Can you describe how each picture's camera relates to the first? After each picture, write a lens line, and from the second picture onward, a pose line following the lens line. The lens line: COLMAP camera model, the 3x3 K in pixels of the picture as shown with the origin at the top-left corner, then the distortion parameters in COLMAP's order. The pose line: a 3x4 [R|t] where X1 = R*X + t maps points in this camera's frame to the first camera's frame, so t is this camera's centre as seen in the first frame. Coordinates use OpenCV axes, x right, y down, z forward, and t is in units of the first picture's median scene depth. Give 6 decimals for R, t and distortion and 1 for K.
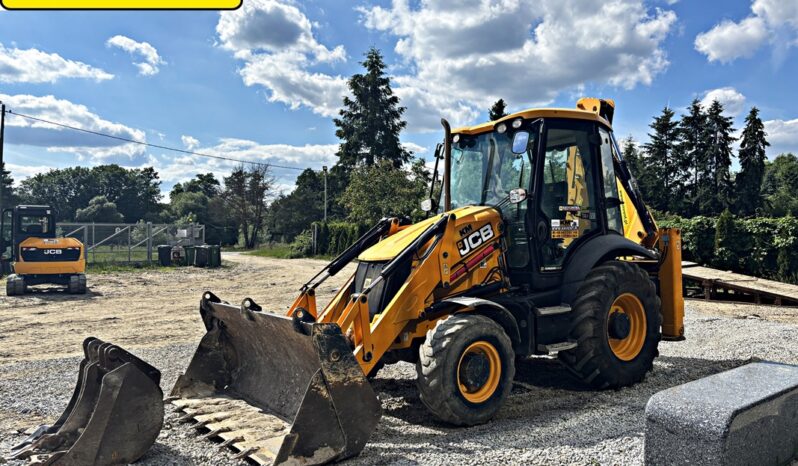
lens RADIAL K [[603.3, 0, 400.8], [0, 603.3, 237.0], [0, 0, 1]] dist [0.031487, -0.006356]
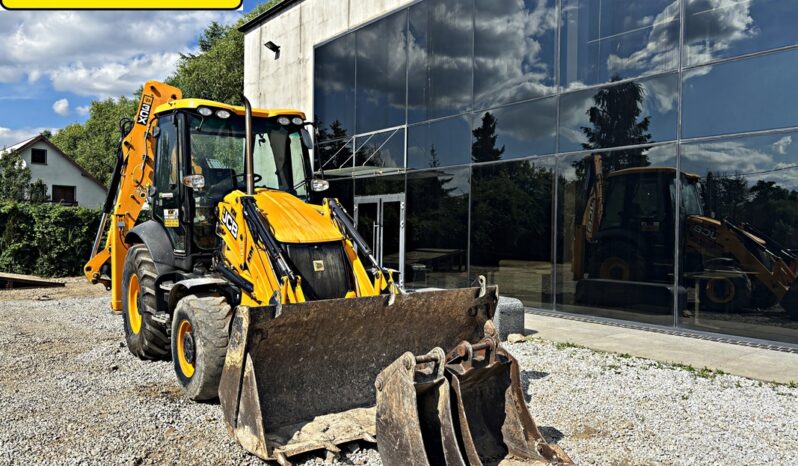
lens RADIAL K [[605.2, 0, 405.3], [0, 605.2, 233.7], [0, 0, 1]] dist [0.076522, -0.111654]
pose [[0.008041, -0.009133, 0.999926, -0.305382], [-0.007366, 0.999931, 0.009192, 0.004576], [-0.999941, -0.007439, 0.007974, 0.249317]]
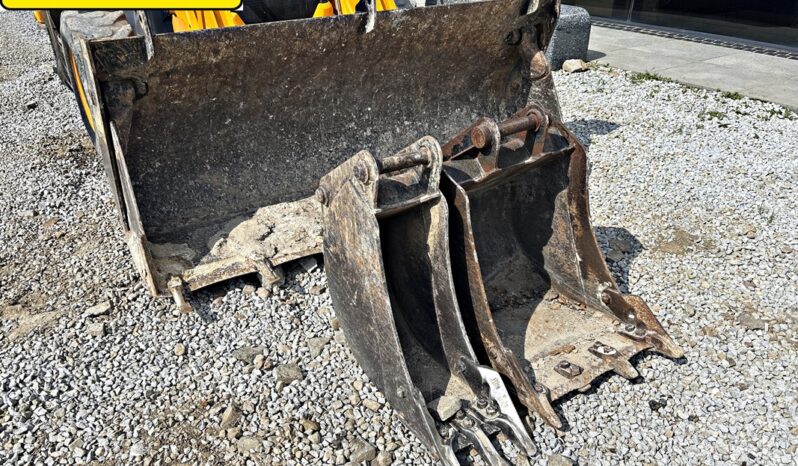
lens RADIAL K [[605.2, 0, 396.9], [0, 605.2, 229.3], [0, 0, 1]] dist [0.023205, -0.005702]
pose [[0.089820, -0.460164, 0.883279, -0.208144], [0.004612, 0.887046, 0.461658, 0.011122], [-0.995947, -0.037392, 0.081797, 0.237388]]
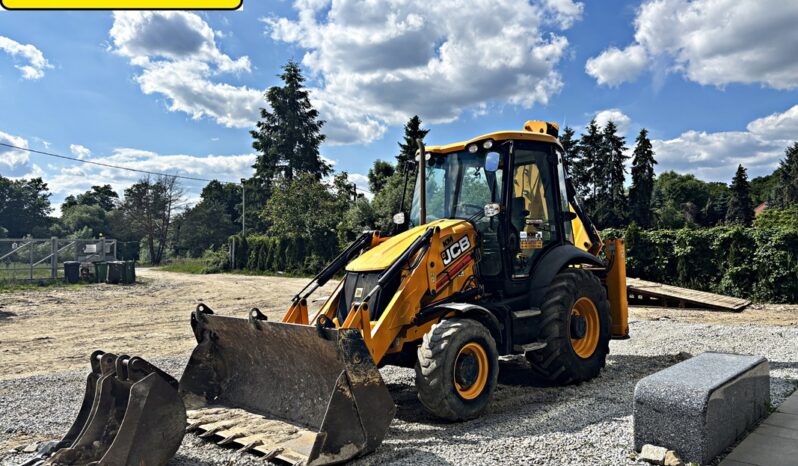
lens RADIAL K [[604.3, 0, 399.0], [0, 604.3, 233.0], [0, 0, 1]] dist [0.033520, -0.030516]
pose [[0.989246, -0.005217, 0.146167, -0.040912], [0.009353, 0.999575, -0.027622, 0.000724], [-0.145961, 0.028692, 0.988874, -0.018387]]
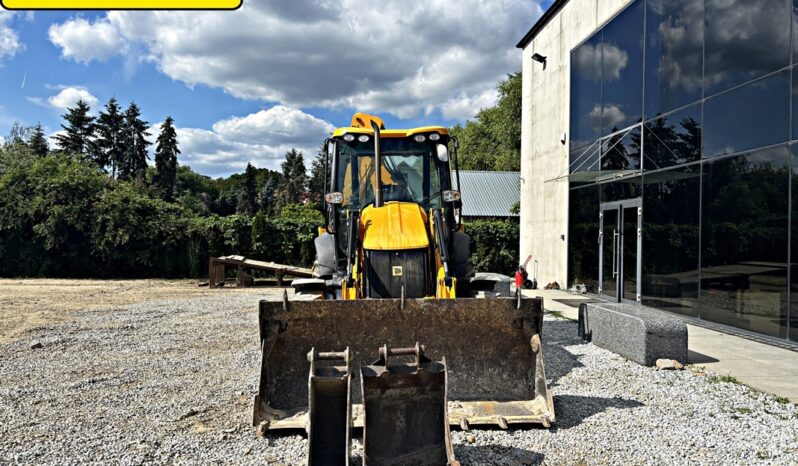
lens RADIAL K [[606.0, 0, 401.3], [0, 606.0, 234.6], [0, 0, 1]] dist [0.071001, -0.100901]
pose [[0.563880, 0.003263, 0.825850, -0.274281], [-0.001561, 0.999995, -0.002885, 0.004813], [-0.825855, 0.000338, 0.563882, 0.114428]]
